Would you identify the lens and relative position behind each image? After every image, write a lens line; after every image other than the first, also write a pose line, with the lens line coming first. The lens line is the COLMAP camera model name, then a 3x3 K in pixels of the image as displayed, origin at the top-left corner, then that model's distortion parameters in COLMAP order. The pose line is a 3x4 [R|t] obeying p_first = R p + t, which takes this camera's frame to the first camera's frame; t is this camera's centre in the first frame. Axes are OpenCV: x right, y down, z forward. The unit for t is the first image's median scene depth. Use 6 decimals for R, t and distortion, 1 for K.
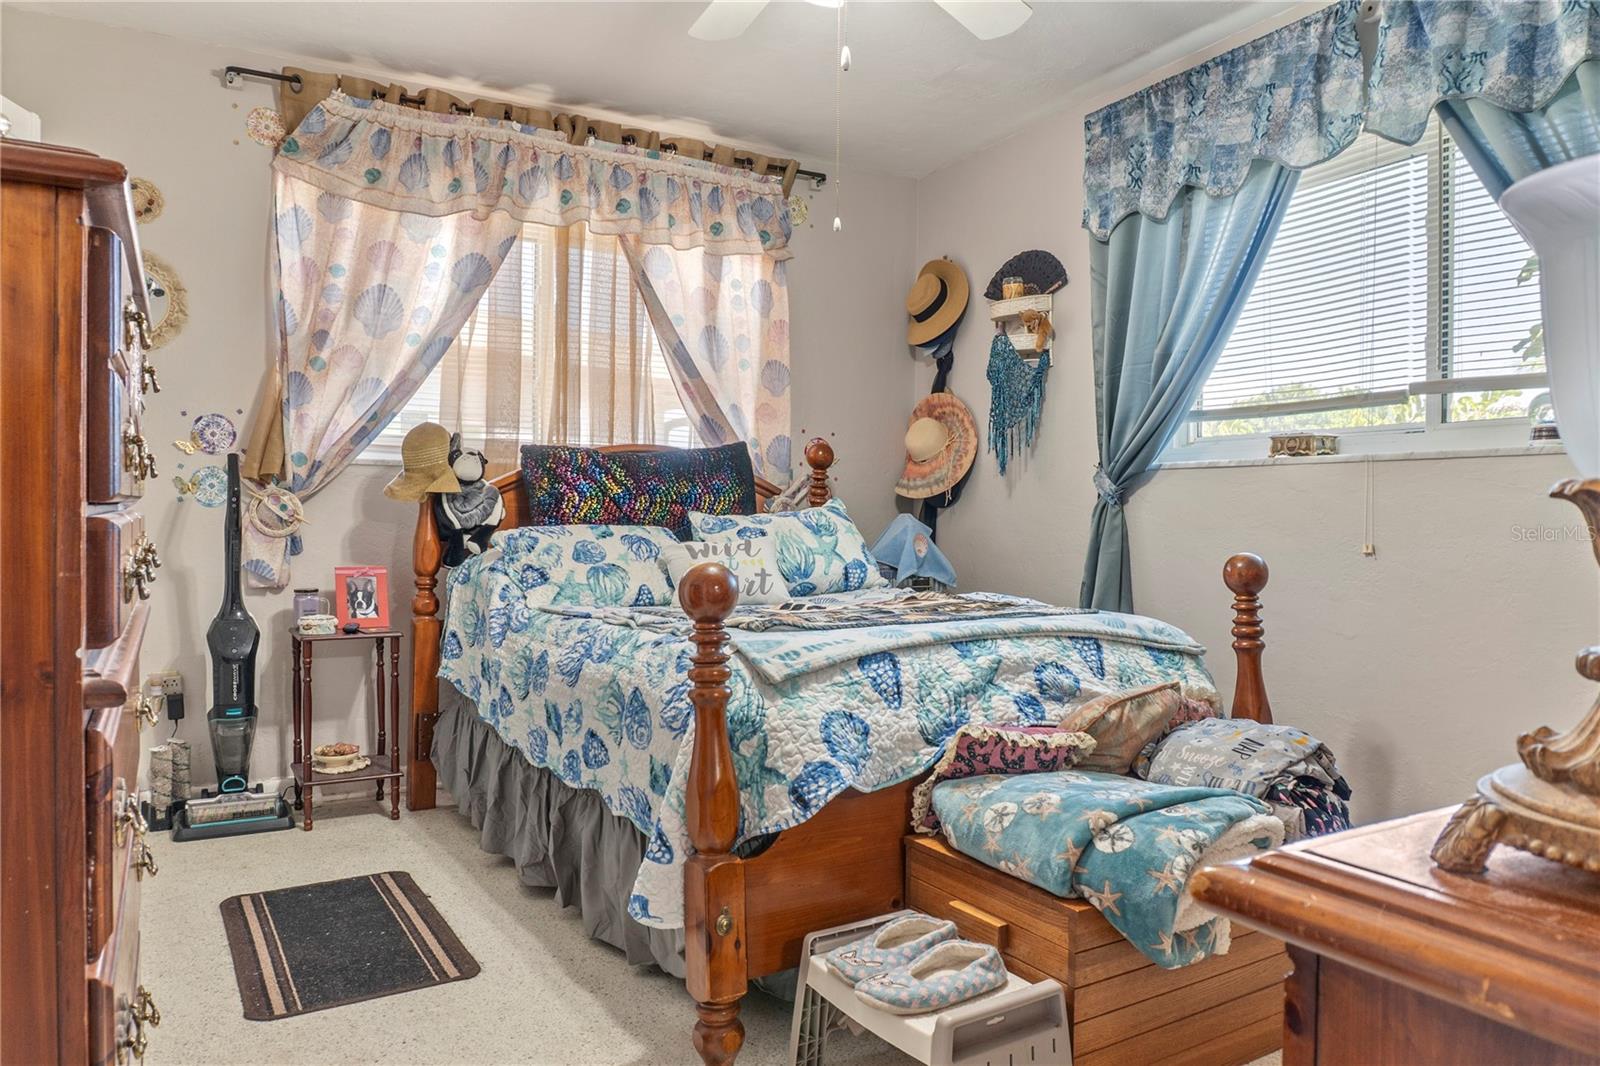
lens RADIAL K [[1075.3, 0, 803.6], [0, 1075.3, 507.2], [0, 0, 1]] dist [-0.030015, -0.001203]
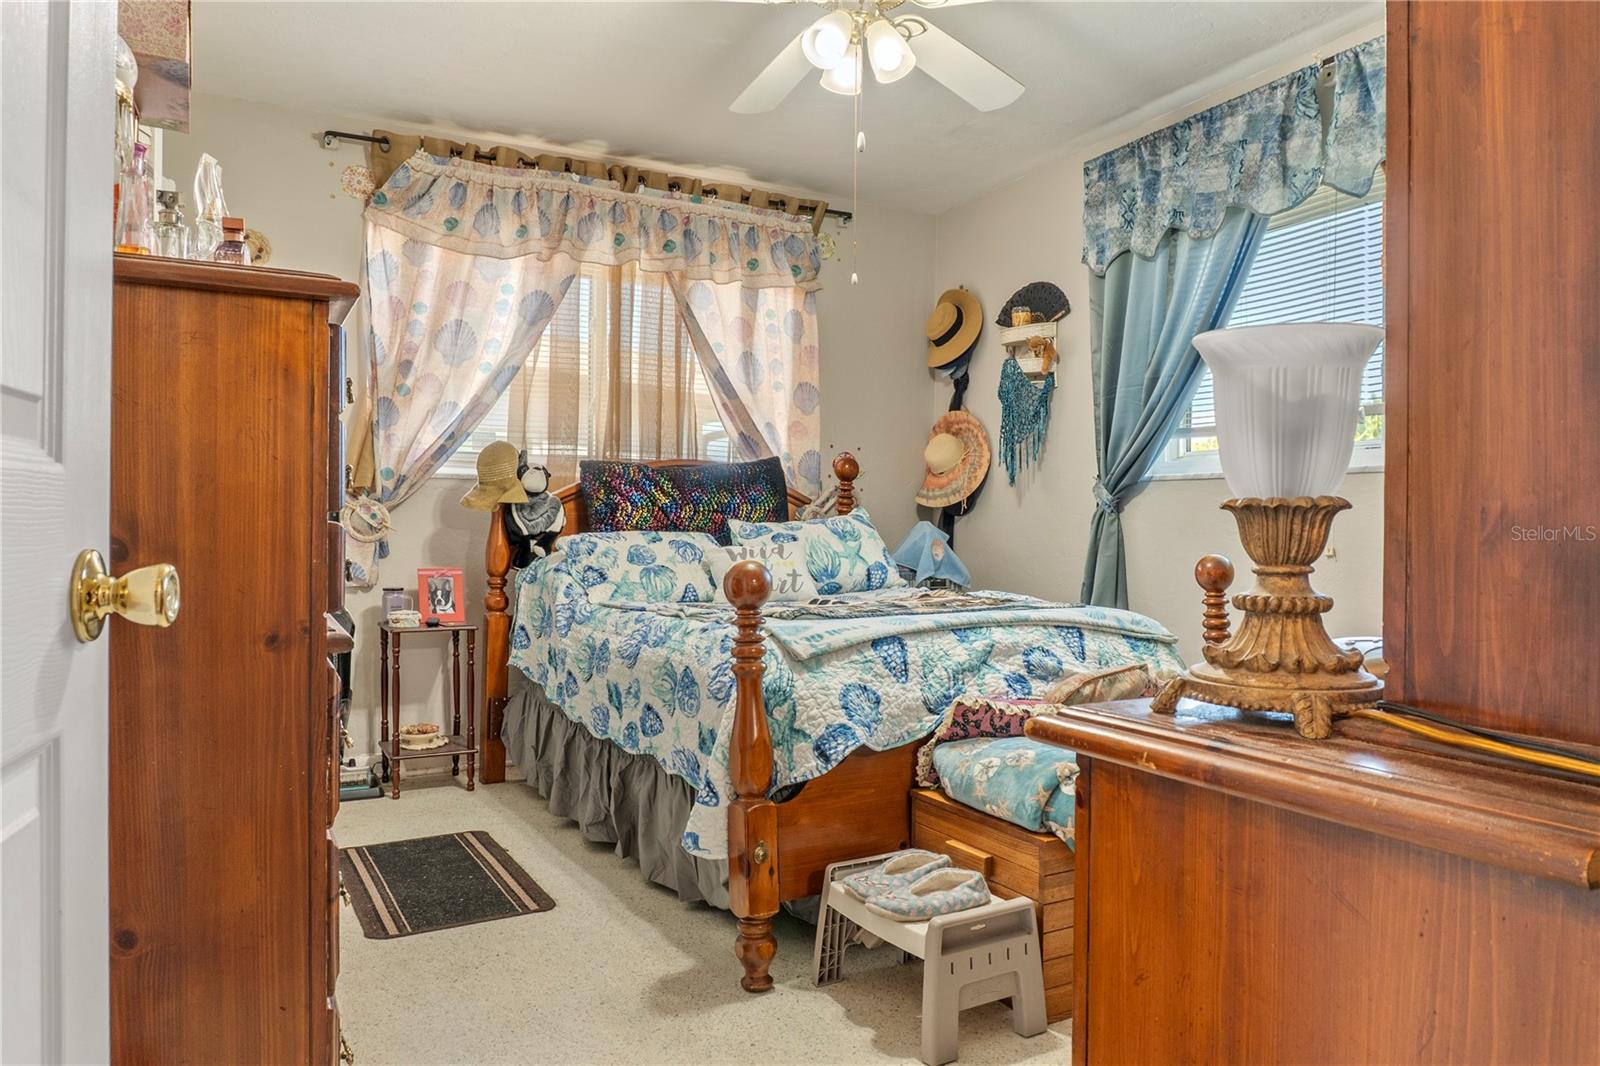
lens RADIAL K [[1075.3, 0, 803.6], [0, 1075.3, 507.2], [0, 0, 1]] dist [-0.030015, -0.001203]
pose [[0.999462, -0.001211, -0.032764, 0.009100], [0.000948, 0.999967, -0.008056, 0.000439], [0.032772, 0.008021, 0.999431, -0.131348]]
